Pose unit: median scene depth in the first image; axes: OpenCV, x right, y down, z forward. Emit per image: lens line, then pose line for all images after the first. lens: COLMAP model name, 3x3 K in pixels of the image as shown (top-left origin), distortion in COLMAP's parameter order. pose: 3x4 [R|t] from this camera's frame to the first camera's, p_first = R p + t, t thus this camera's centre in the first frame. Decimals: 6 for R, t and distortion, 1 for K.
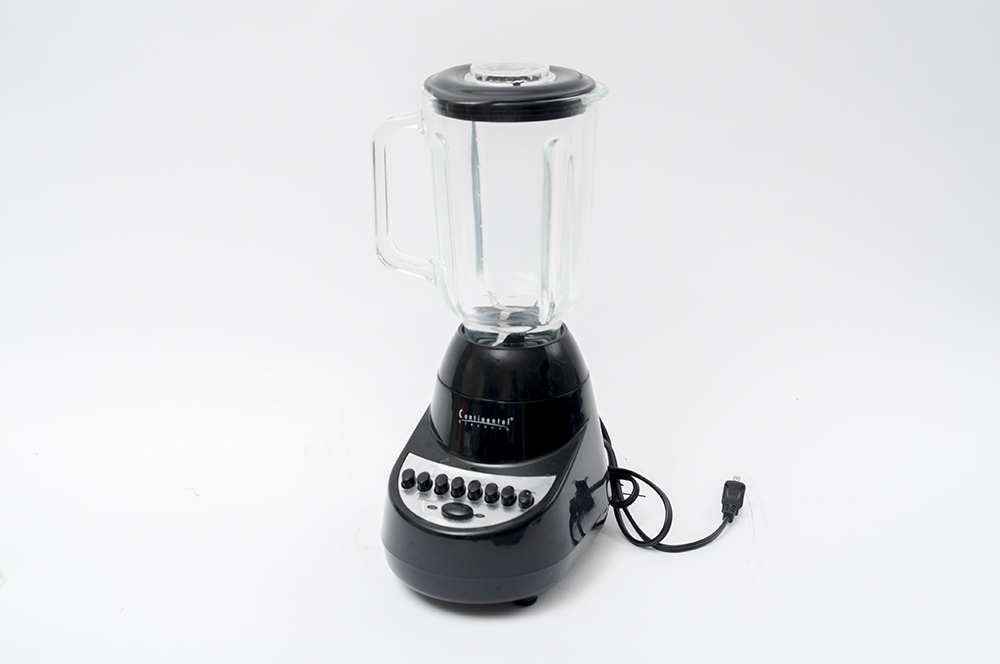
lens RADIAL K [[1503.5, 0, 500.0], [0, 1503.5, 332.0], [0, 0, 1]] dist [-0.119487, -0.040362]
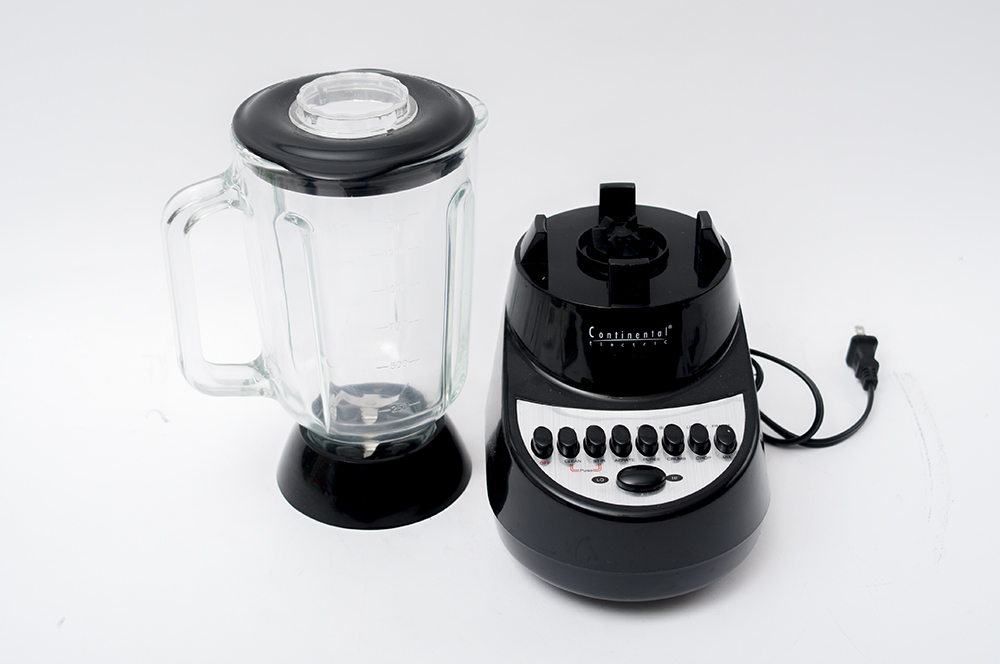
lens RADIAL K [[1503.5, 0, 500.0], [0, 1503.5, 332.0], [0, 0, 1]] dist [-0.119487, -0.040362]
pose [[0.928633, -0.197453, 0.314090, -0.280921], [0.141229, 0.971008, 0.192869, -0.083725], [-0.343067, -0.134746, 0.929596, 0.382334]]
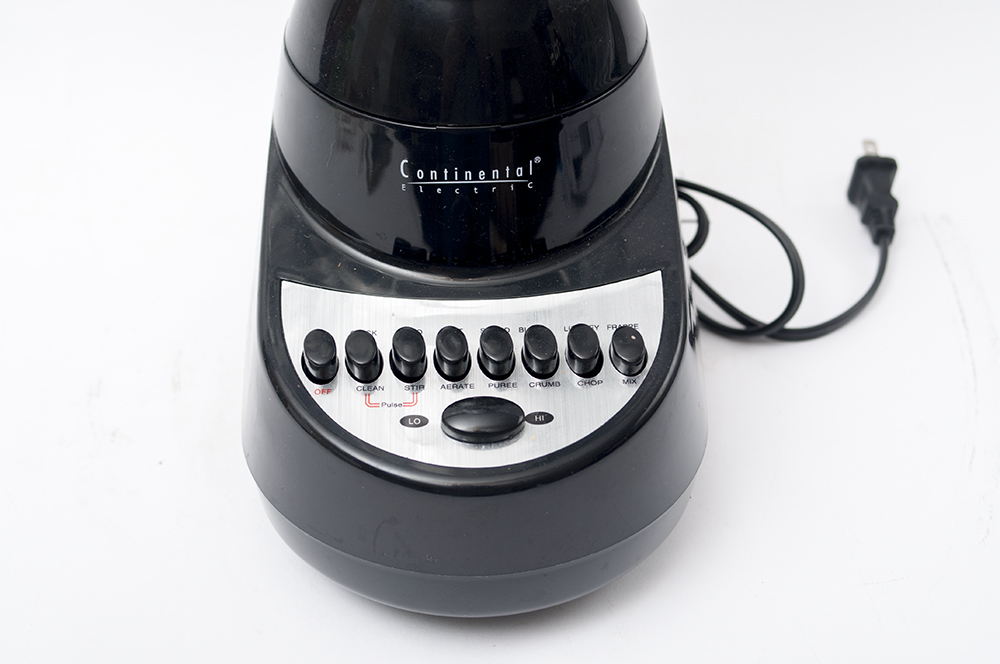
lens RADIAL K [[1982.1, 0, 500.0], [0, 1982.1, 332.0], [0, 0, 1]] dist [-0.047744, 0.124671]
pose [[0.916800, -0.238012, 0.320667, -0.184645], [0.133838, 0.939670, 0.314814, -0.068859], [-0.376251, -0.245704, 0.893345, 0.508062]]
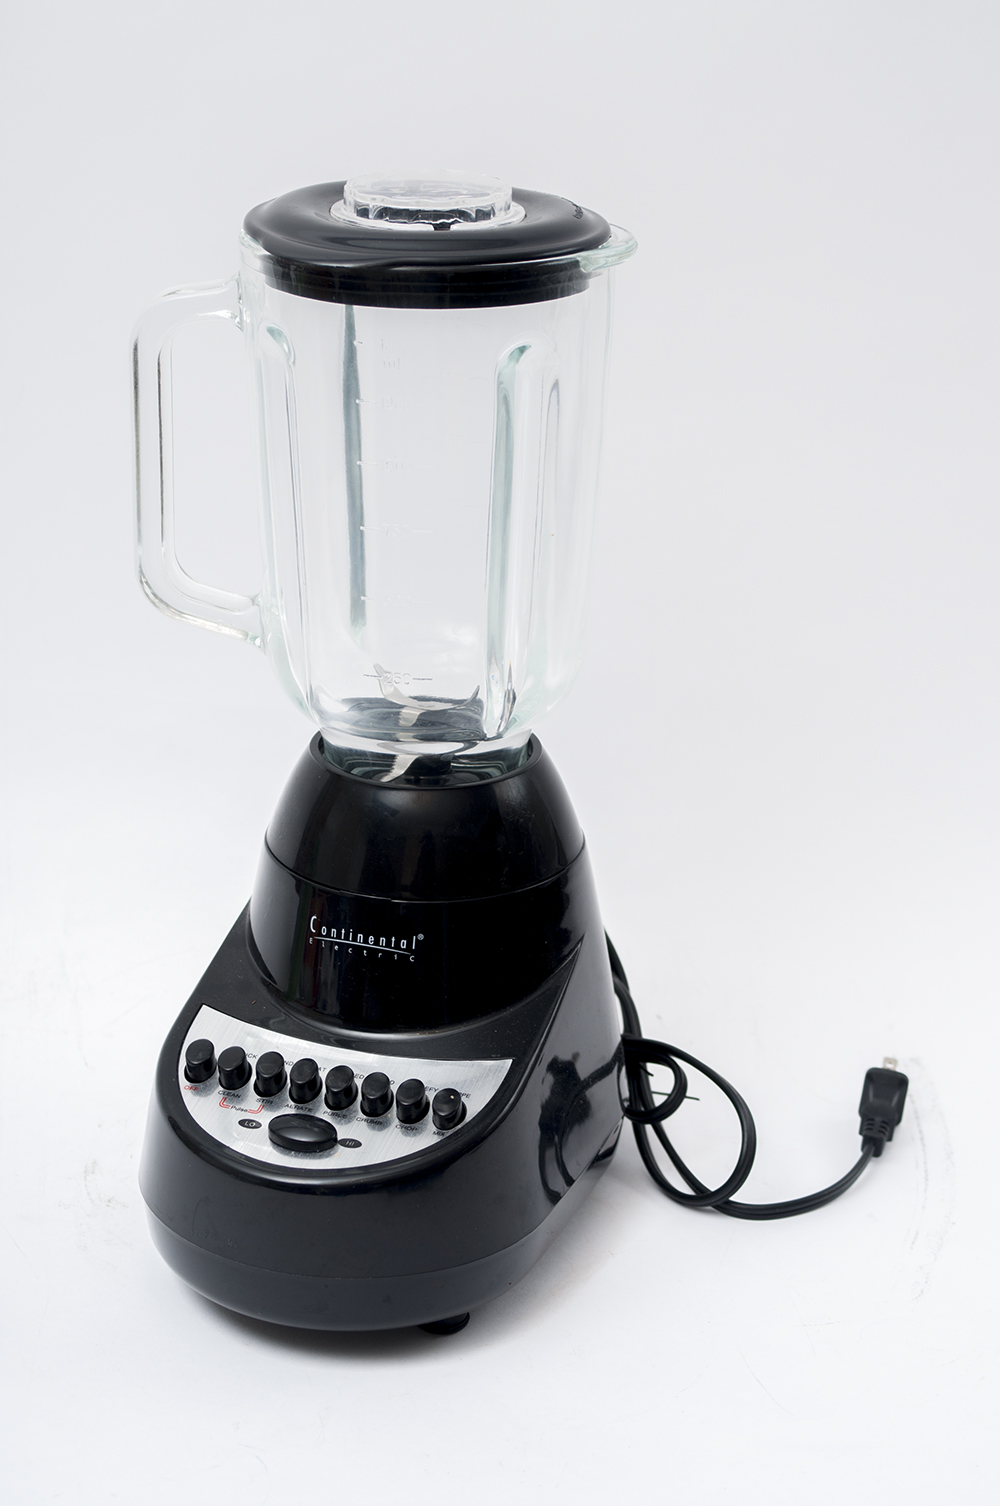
lens RADIAL K [[2985.0, 0, 500.0], [0, 2985.0, 753.0], [0, 0, 1]] dist [-0.047744, 0.124671]
pose [[0.999321, 0.014393, 0.033906, -0.000019], [-0.014746, 0.999839, 0.010179, -0.009868], [-0.033754, -0.010672, 0.999373, 0.061951]]
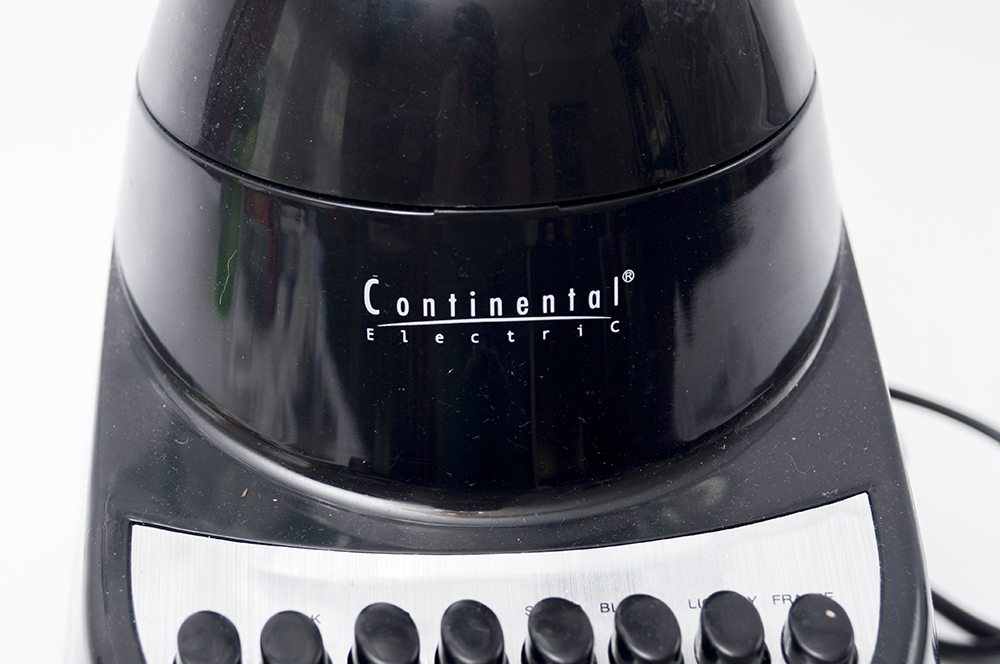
lens RADIAL K [[2856.9, 0, 500.0], [0, 2856.9, 332.0], [0, 0, 1]] dist [0.087841, 0.164813]
pose [[0.905588, -0.201922, 0.373011, -0.159615], [0.145952, 0.974057, 0.172948, -0.006772], [-0.398256, -0.102178, 0.911566, 0.635961]]
